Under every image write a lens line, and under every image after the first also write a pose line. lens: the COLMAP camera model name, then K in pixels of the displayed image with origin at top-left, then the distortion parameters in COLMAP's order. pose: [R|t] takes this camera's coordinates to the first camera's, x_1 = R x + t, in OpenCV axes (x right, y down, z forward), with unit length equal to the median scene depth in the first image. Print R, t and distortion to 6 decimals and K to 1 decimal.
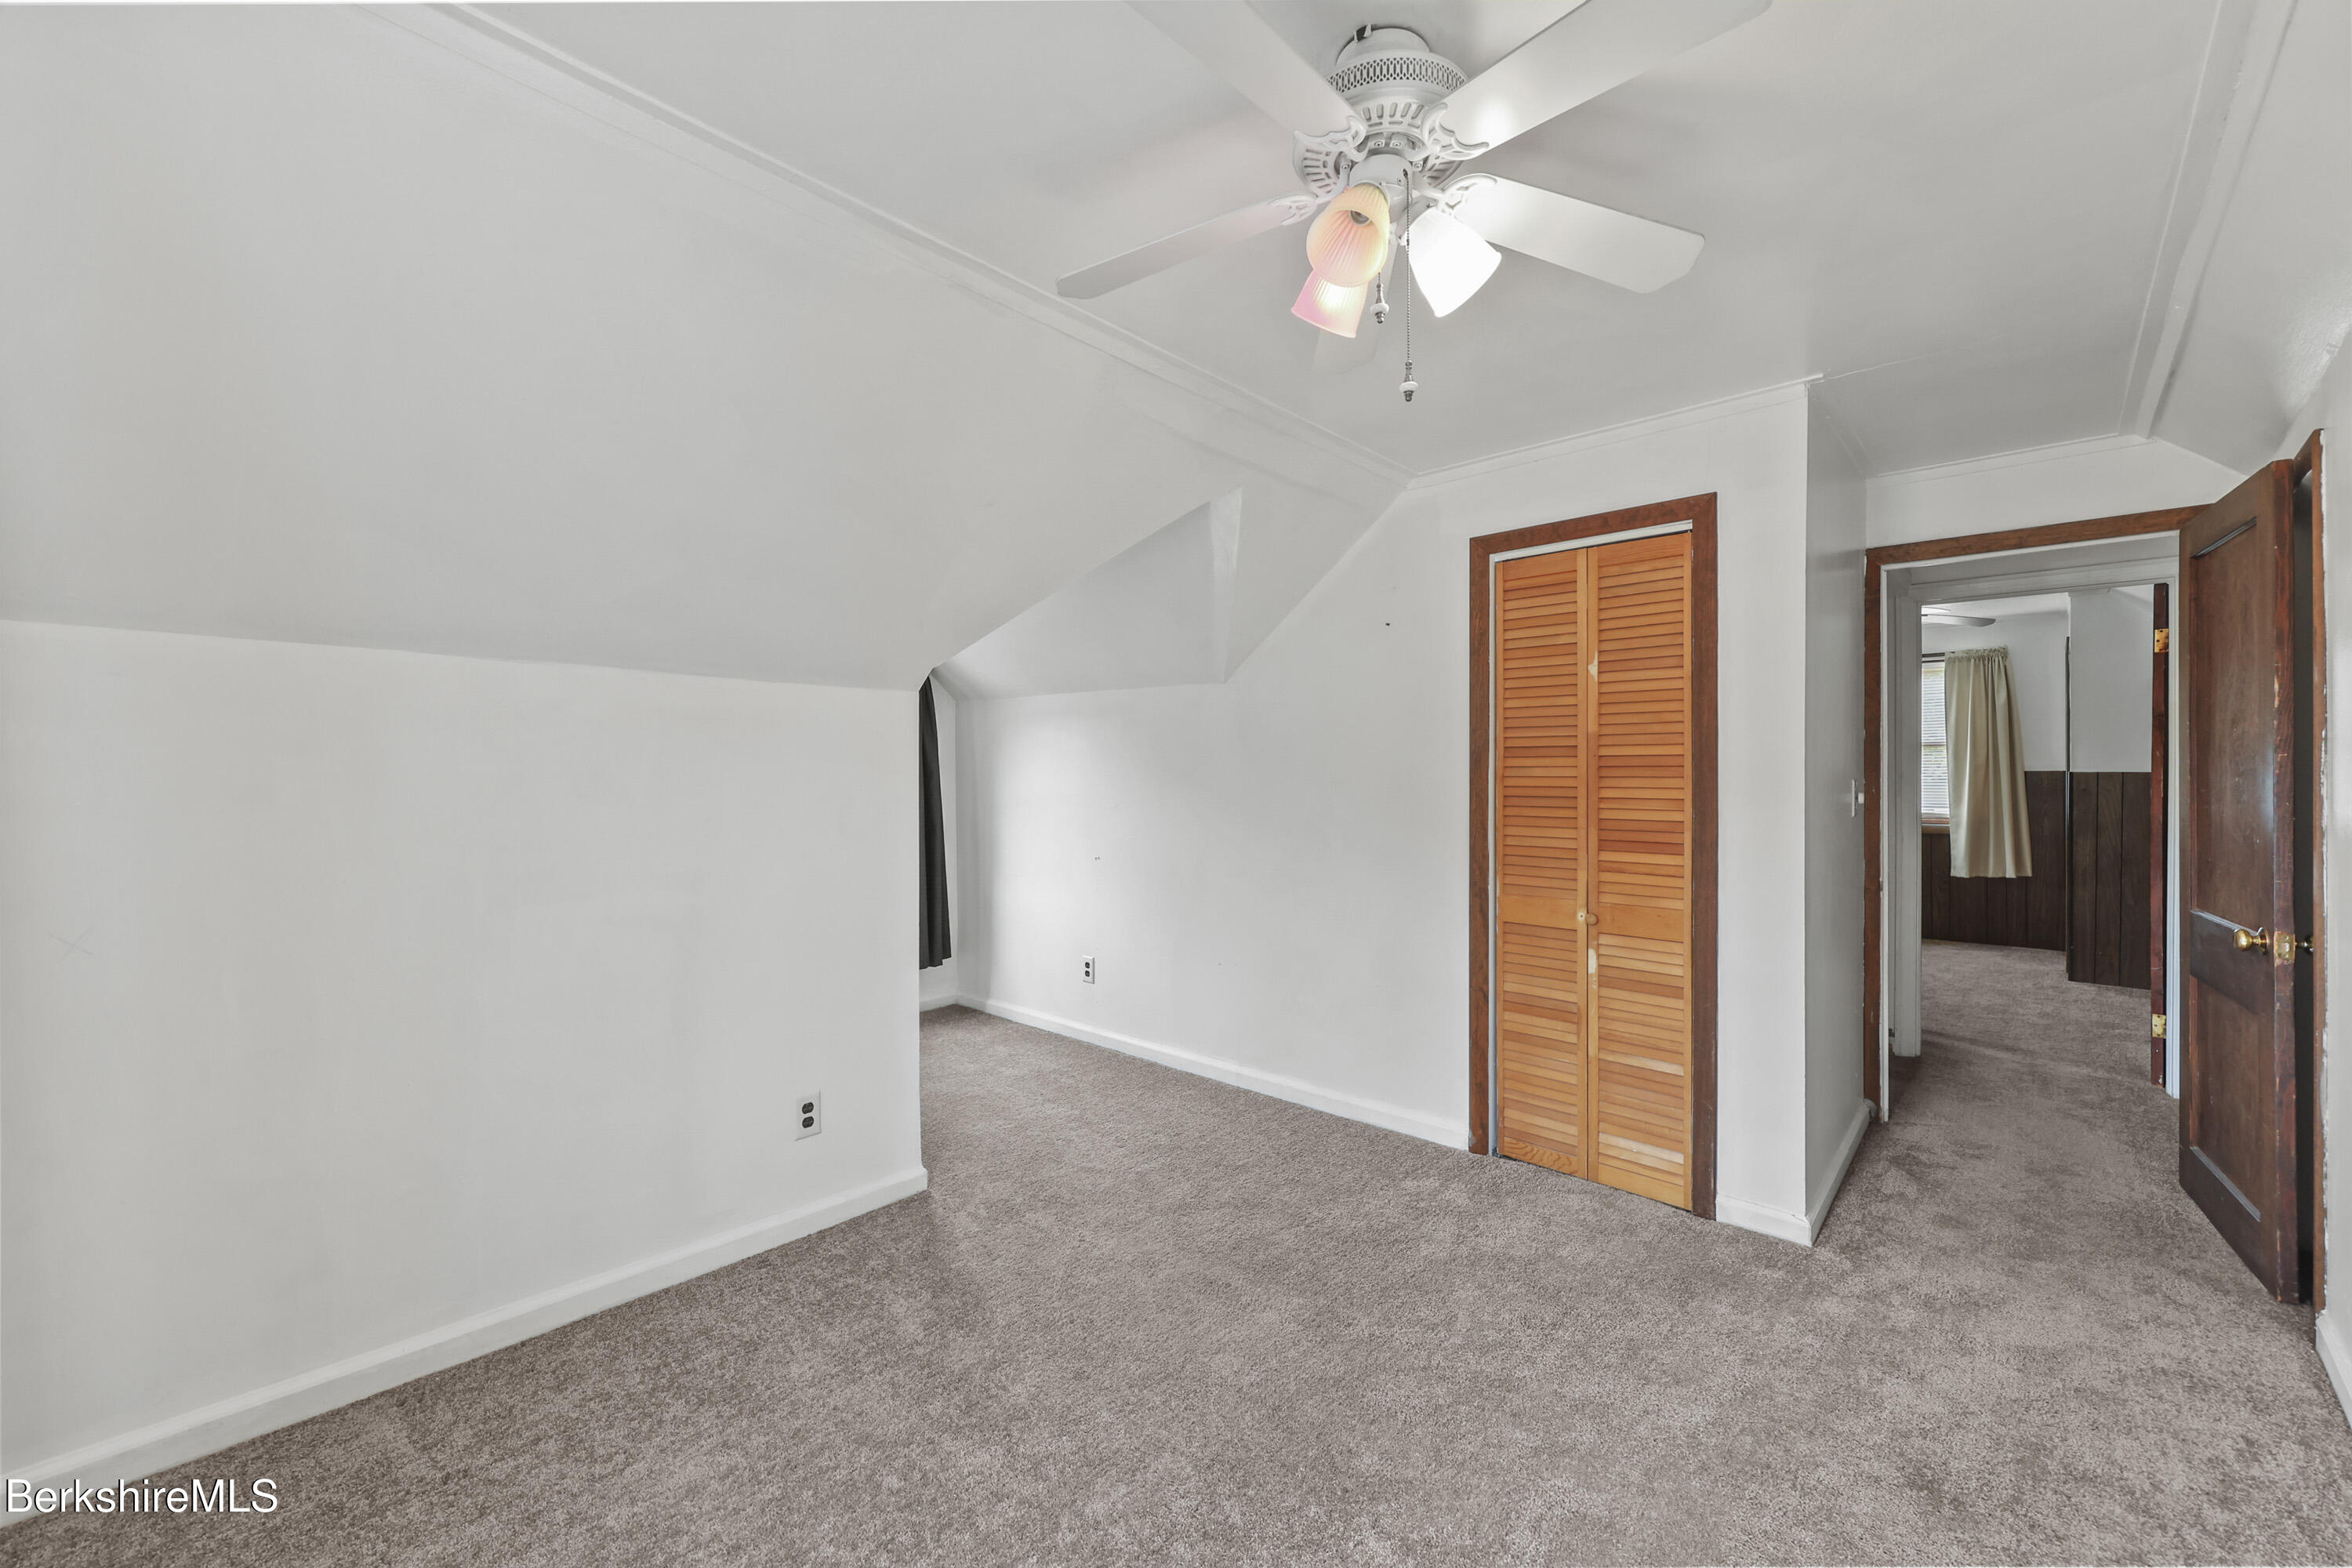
lens RADIAL K [[948.8, 0, 1176.0], [0, 948.8, 784.0], [0, 0, 1]] dist [0.001318, 0.000474]
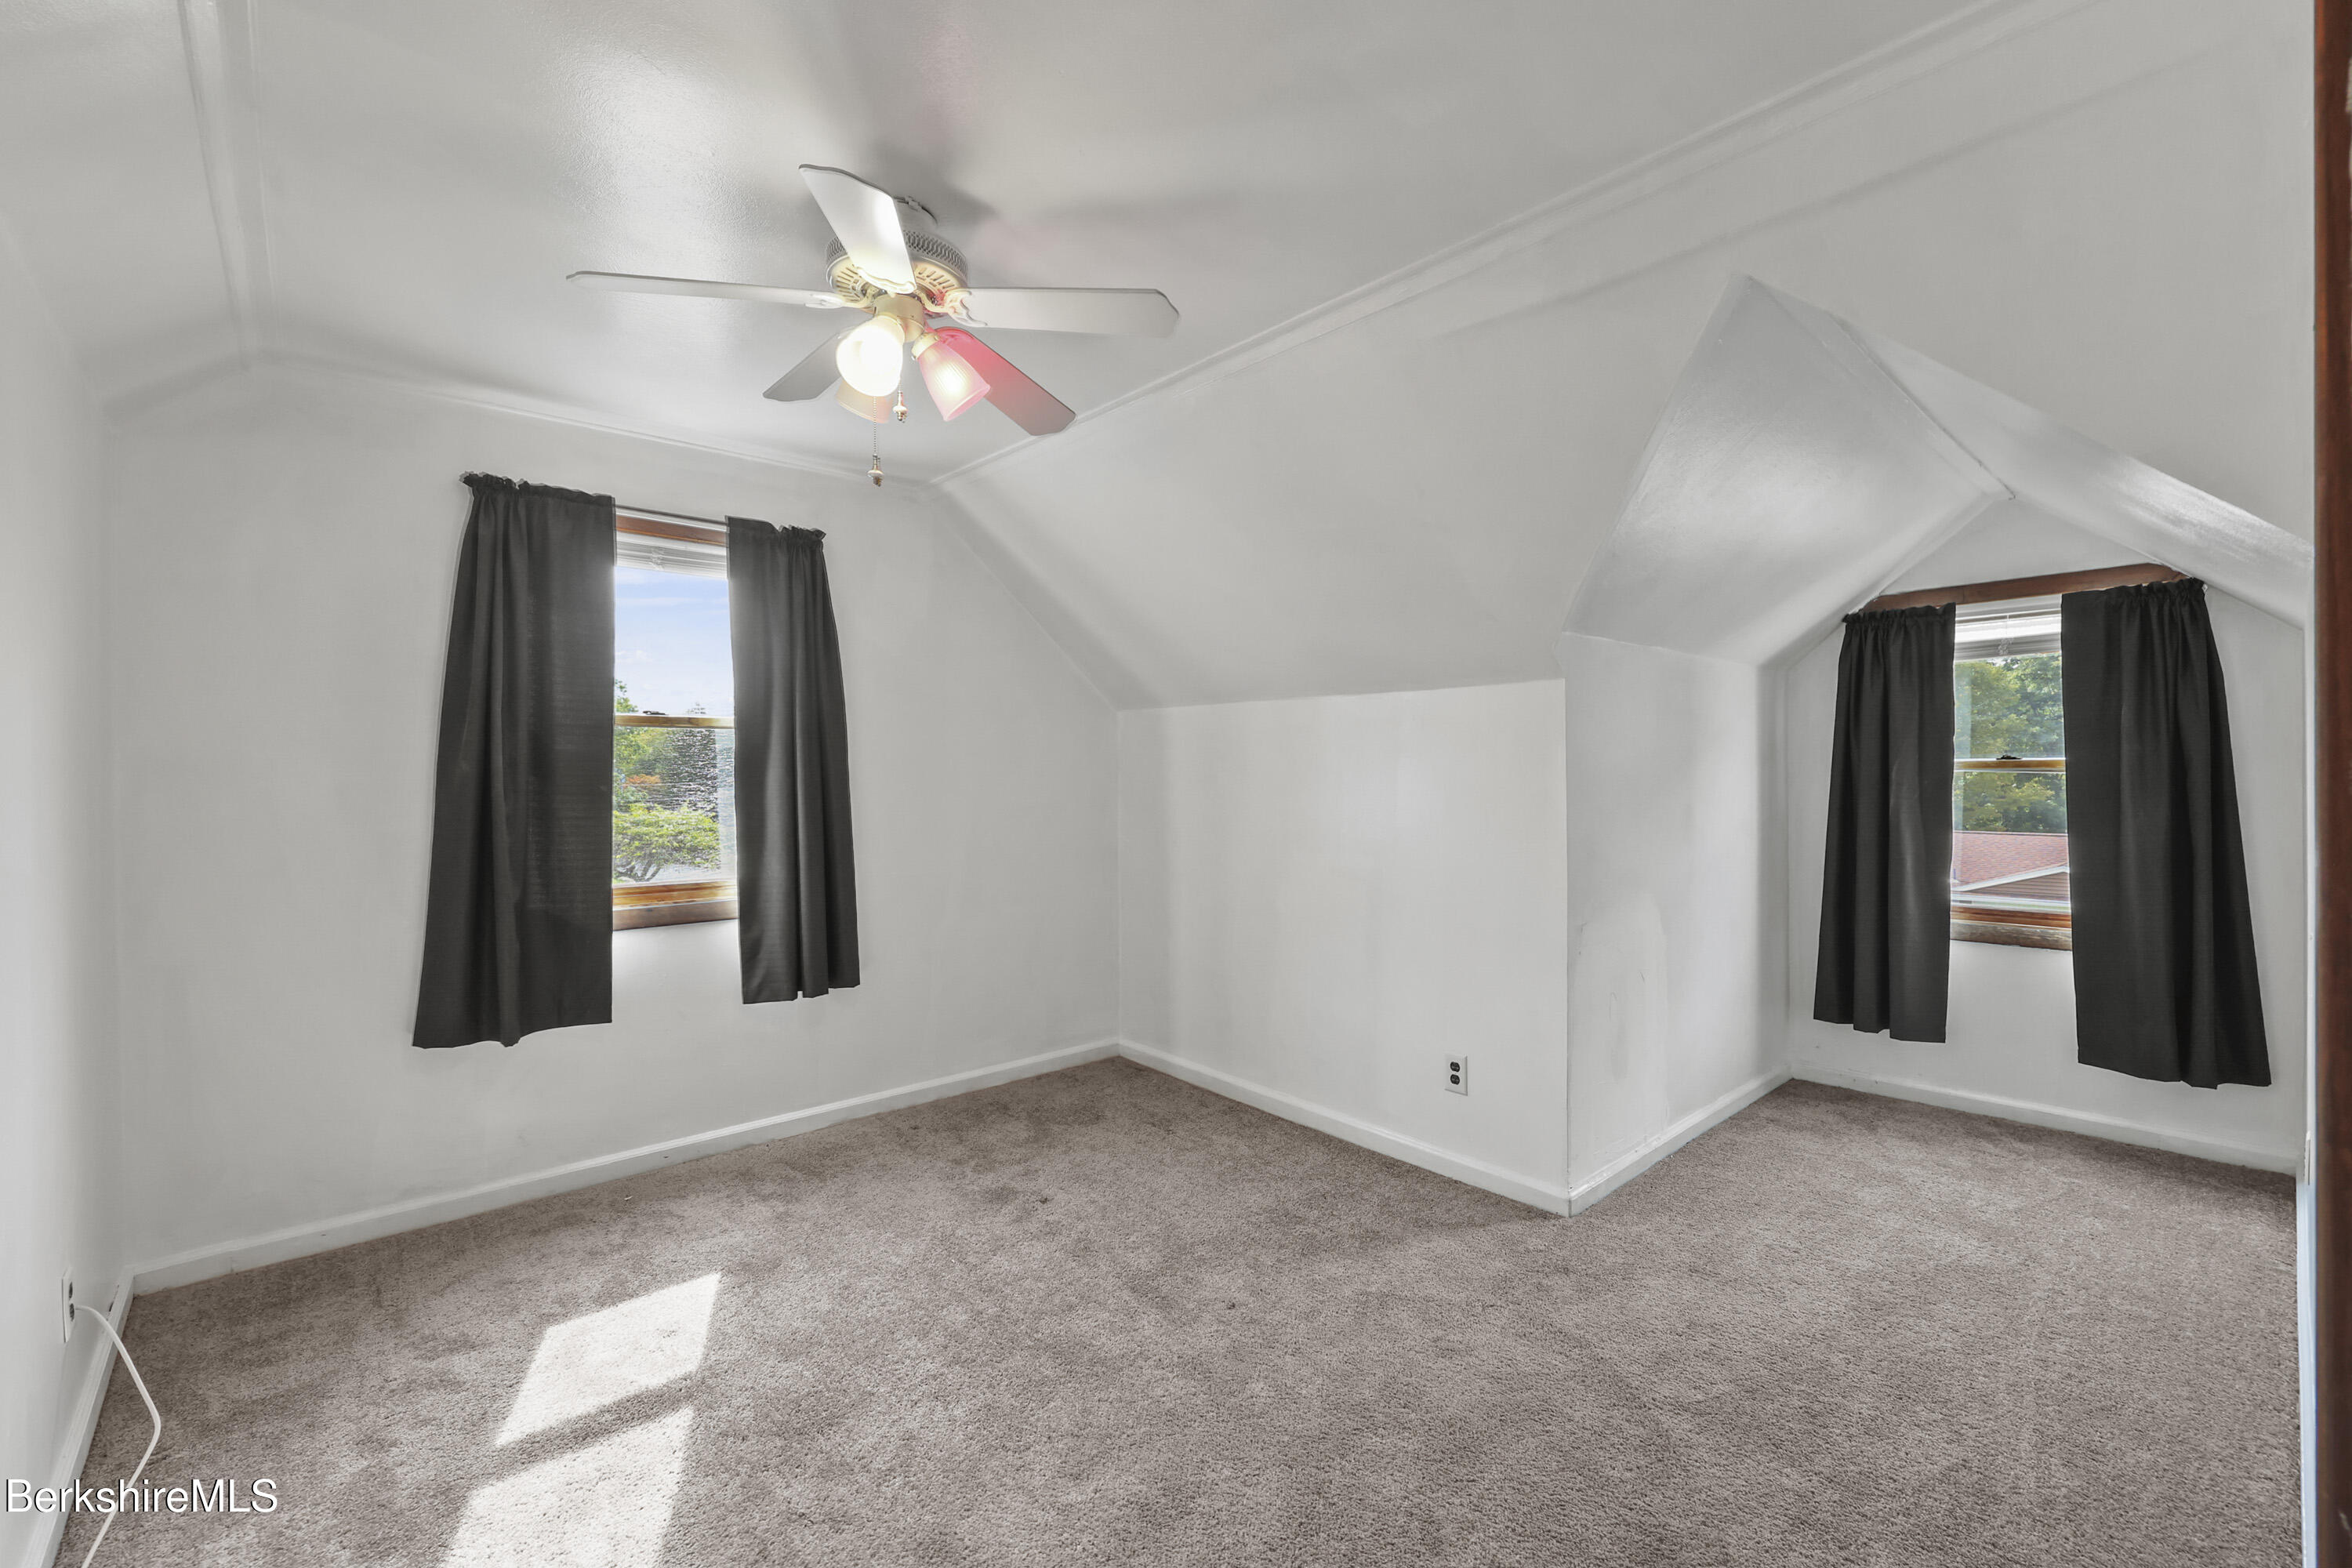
lens RADIAL K [[948.8, 0, 1176.0], [0, 948.8, 784.0], [0, 0, 1]] dist [0.001318, 0.000474]
pose [[-0.119729, 0.000411, -0.992807, 0.771379], [0.000466, 1.000000, 0.000358, 0.004839], [0.992807, -0.000420, -0.119729, 0.806571]]
